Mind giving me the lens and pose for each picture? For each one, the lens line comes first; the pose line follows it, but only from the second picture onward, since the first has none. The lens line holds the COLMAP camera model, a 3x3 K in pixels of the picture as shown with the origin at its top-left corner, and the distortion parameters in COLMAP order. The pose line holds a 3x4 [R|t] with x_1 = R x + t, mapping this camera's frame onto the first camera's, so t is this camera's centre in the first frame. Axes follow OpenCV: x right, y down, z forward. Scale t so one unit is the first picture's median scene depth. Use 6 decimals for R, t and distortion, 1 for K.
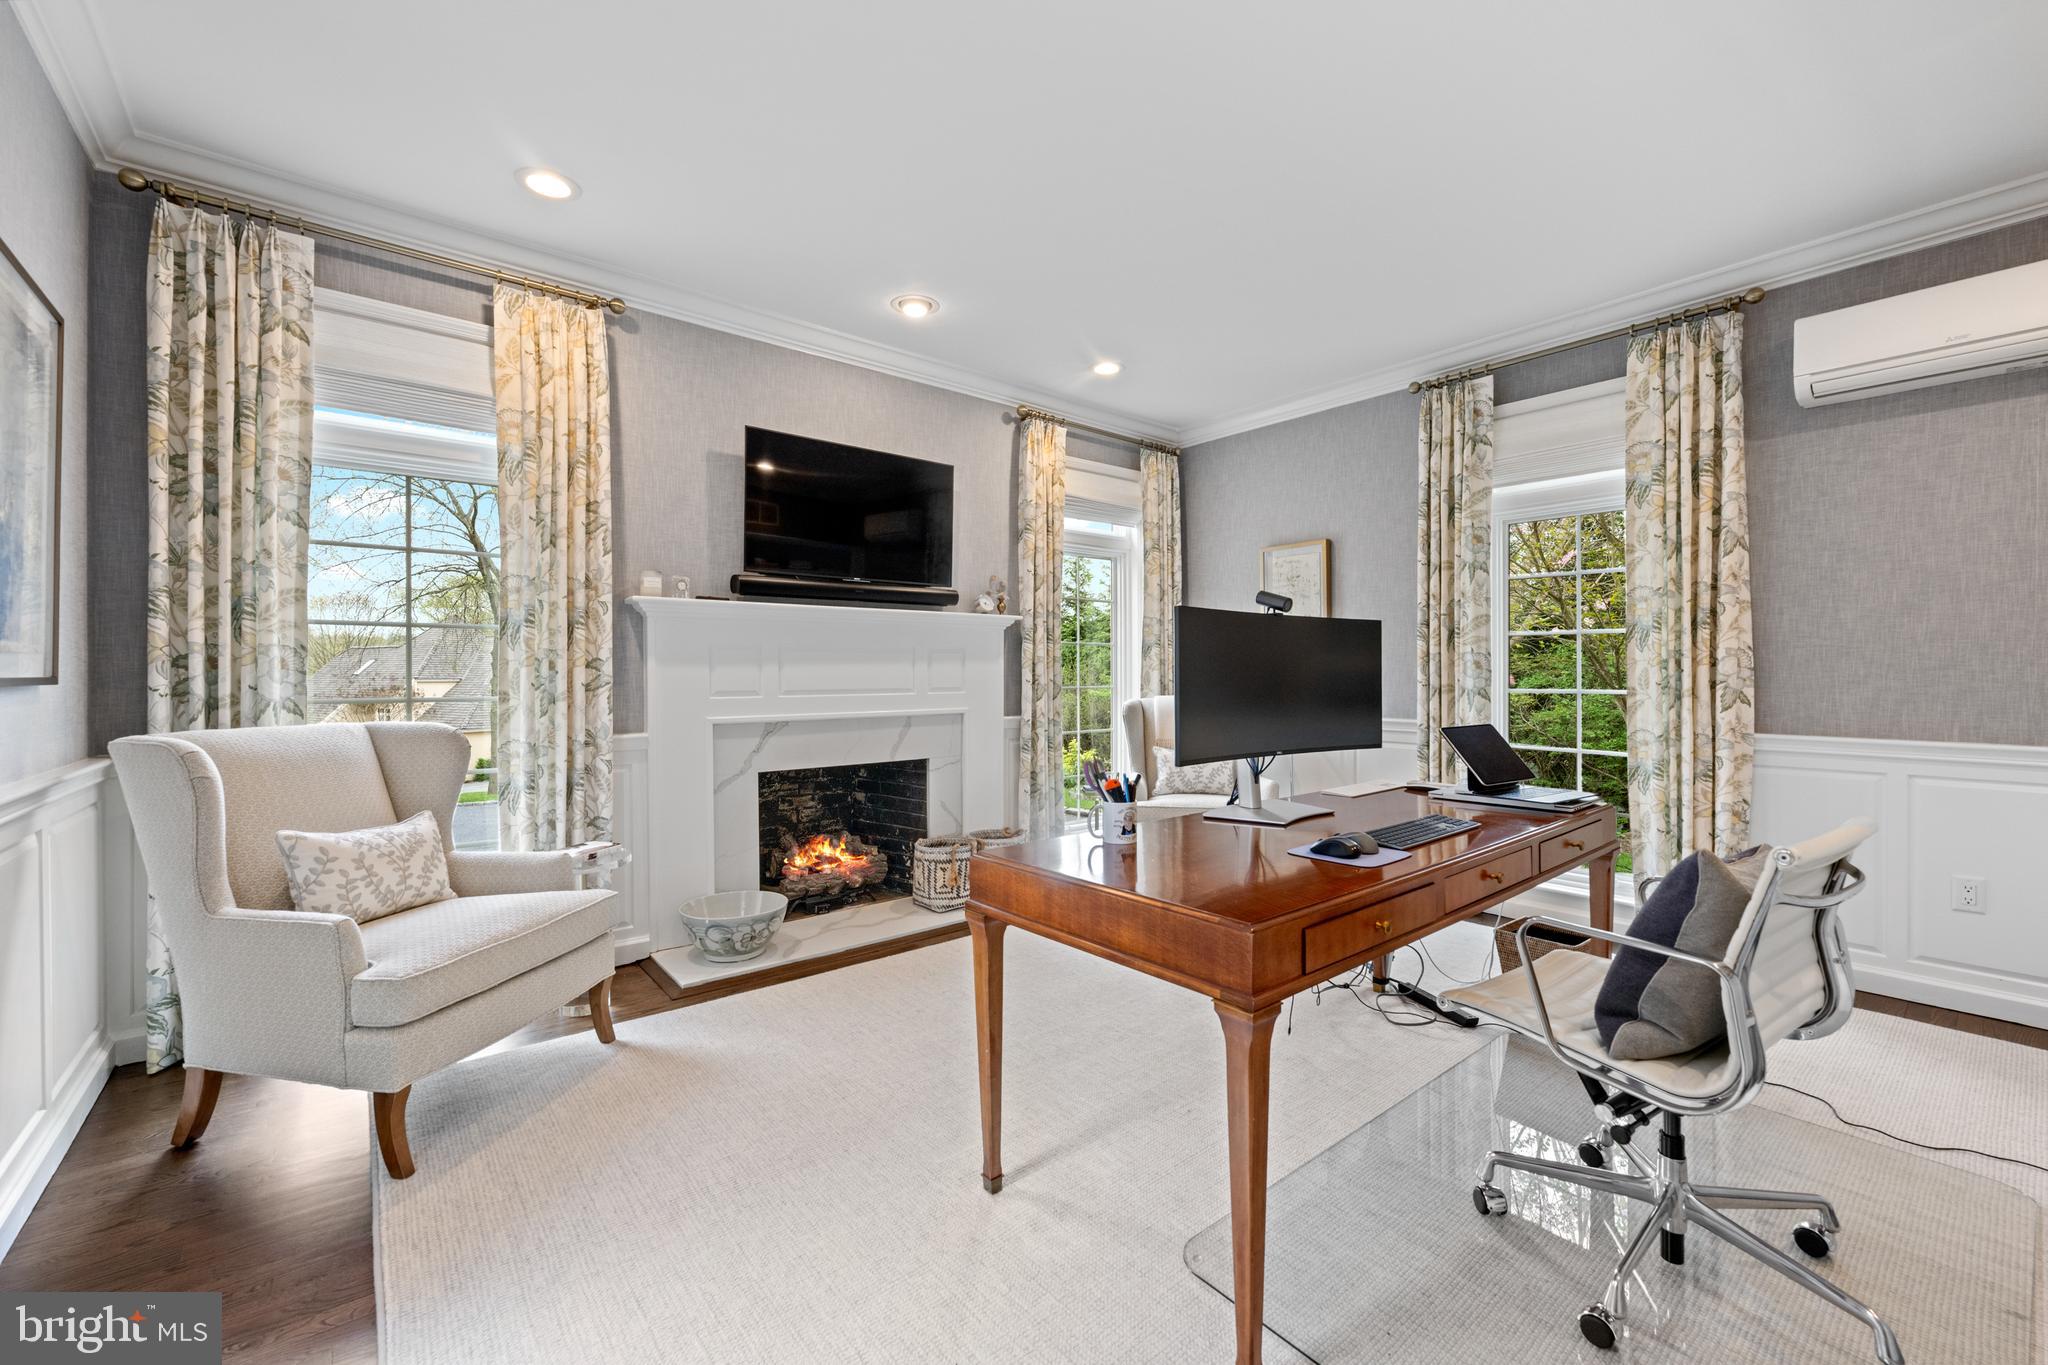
lens RADIAL K [[814.5, 0, 1023.2], [0, 814.5, 673.8], [0, 0, 1]] dist [-0.001505, 0.000336]
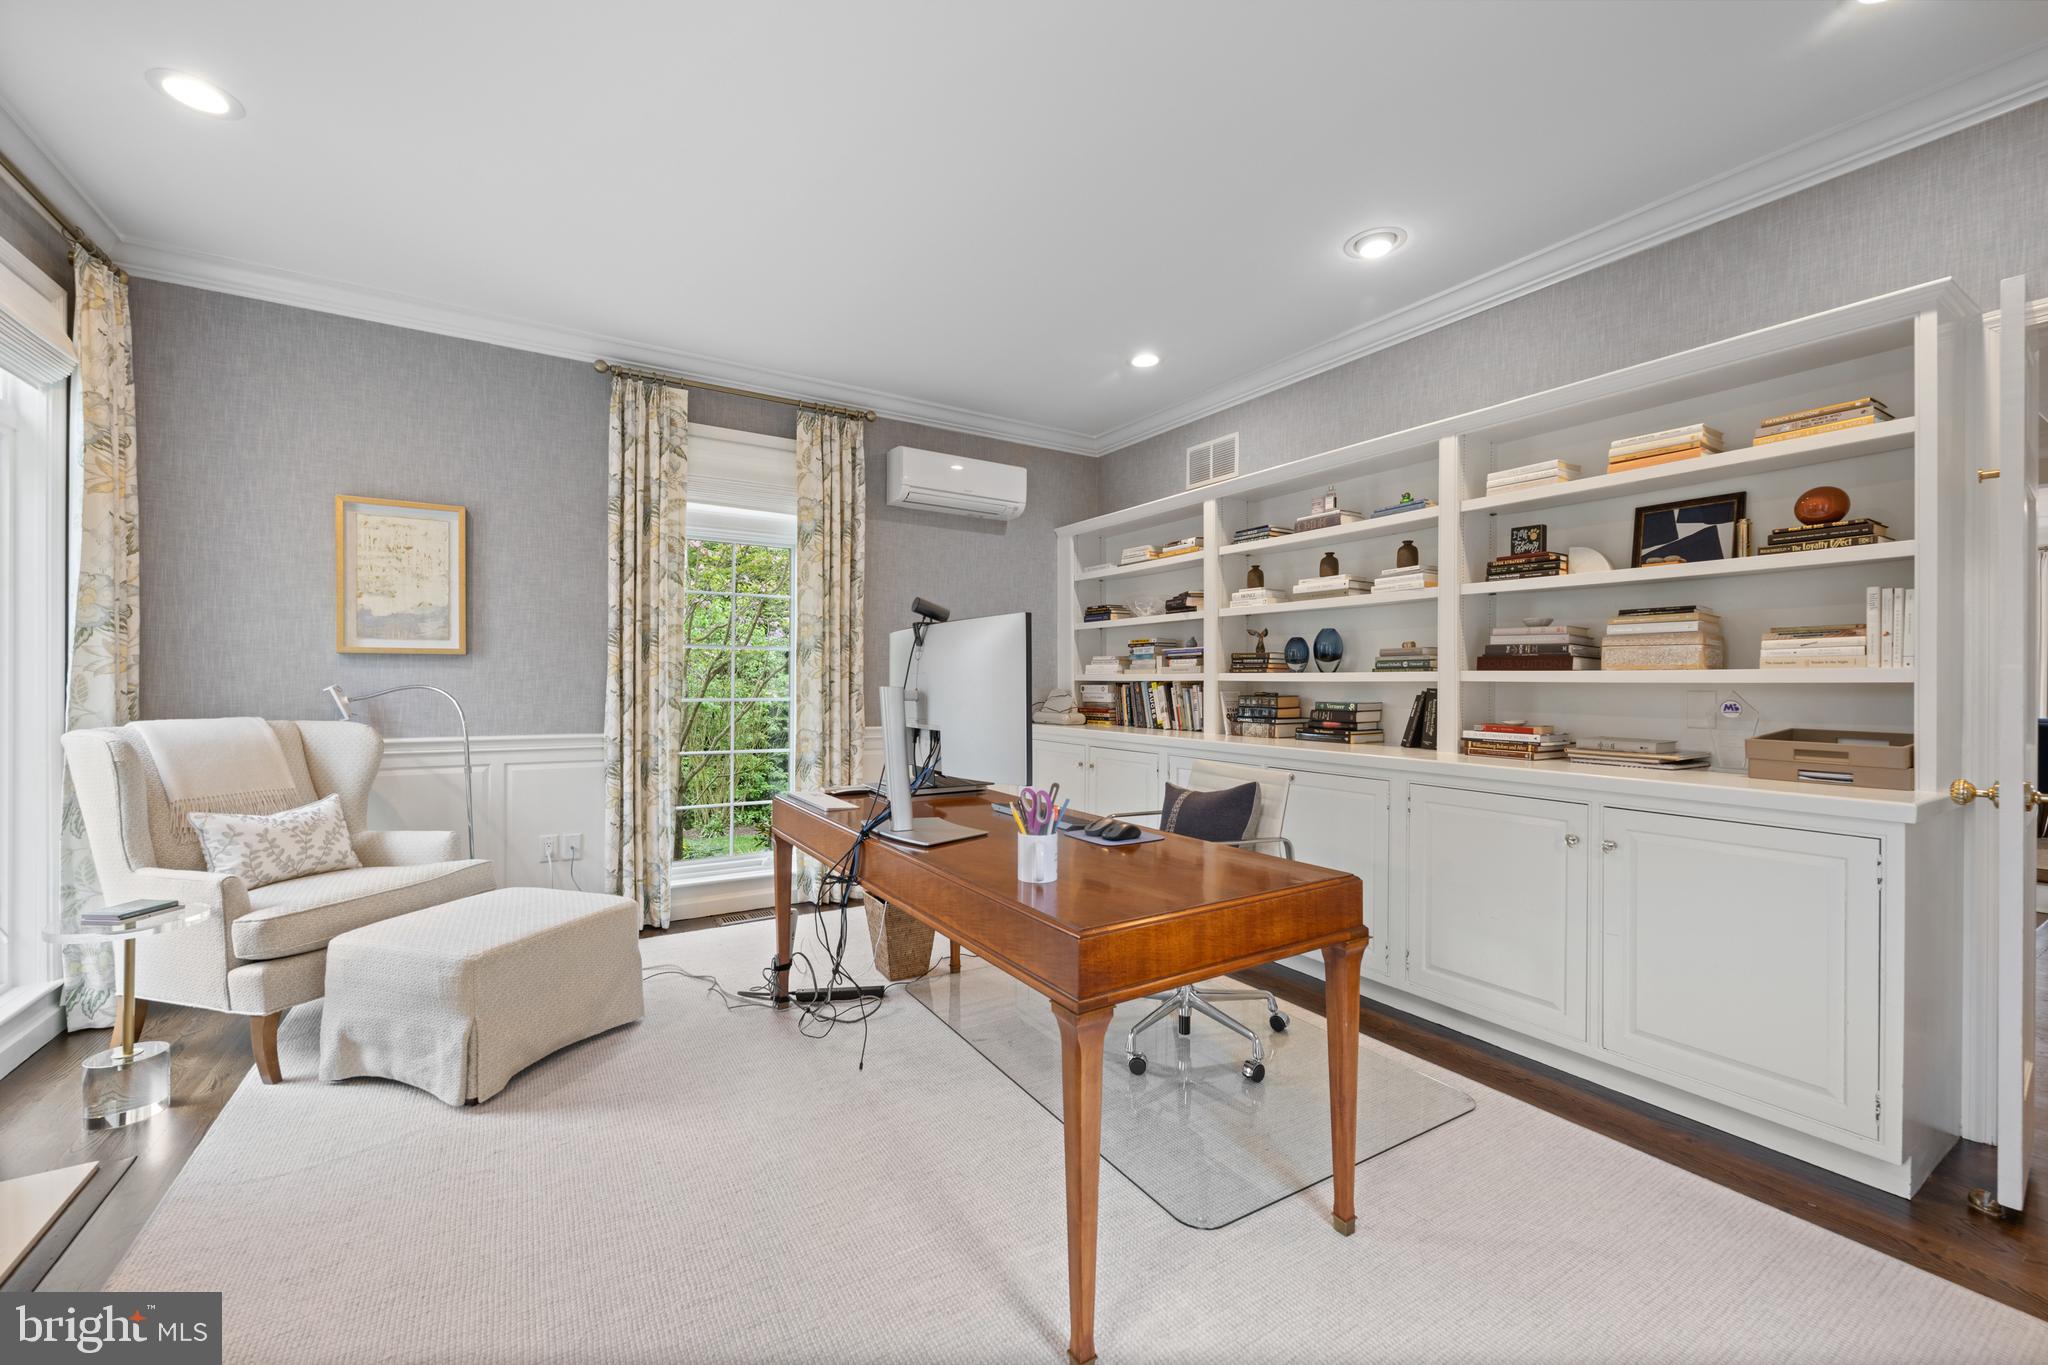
lens RADIAL K [[814.5, 0, 1023.5], [0, 814.5, 688.0], [0, 0, 1]] dist [-0.001505, 0.000336]
pose [[0.135131, -0.000397, 0.990828, -0.411136], [-0.002473, 0.999997, 0.000738, 0.003968], [-0.990825, -0.002550, 0.135129, 0.484311]]
